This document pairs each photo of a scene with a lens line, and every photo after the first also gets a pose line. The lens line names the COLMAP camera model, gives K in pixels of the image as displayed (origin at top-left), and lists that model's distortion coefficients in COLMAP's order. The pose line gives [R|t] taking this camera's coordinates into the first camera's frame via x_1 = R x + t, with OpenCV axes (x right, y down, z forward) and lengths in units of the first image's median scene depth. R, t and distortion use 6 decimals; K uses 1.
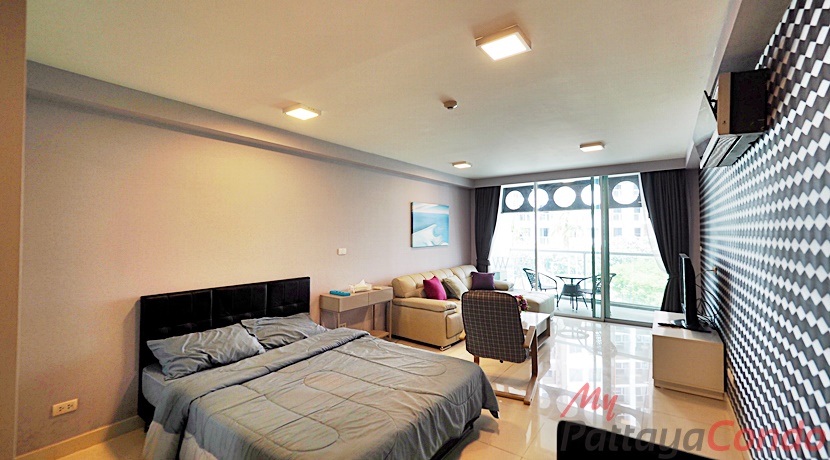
lens RADIAL K [[354.6, 0, 415.0], [0, 354.6, 230.0], [0, 0, 1]] dist [-0.001352, -0.000562]
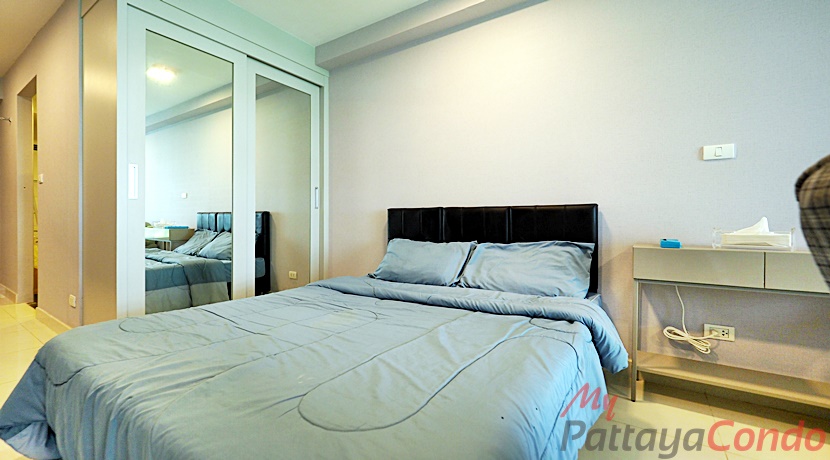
lens RADIAL K [[354.6, 0, 415.0], [0, 354.6, 230.0], [0, 0, 1]] dist [-0.001352, -0.000562]
pose [[-0.013411, 0.004238, -0.999901, 0.330948], [0.002050, 0.999989, 0.004211, 0.230276], [0.999908, -0.001994, -0.013420, 1.000897]]
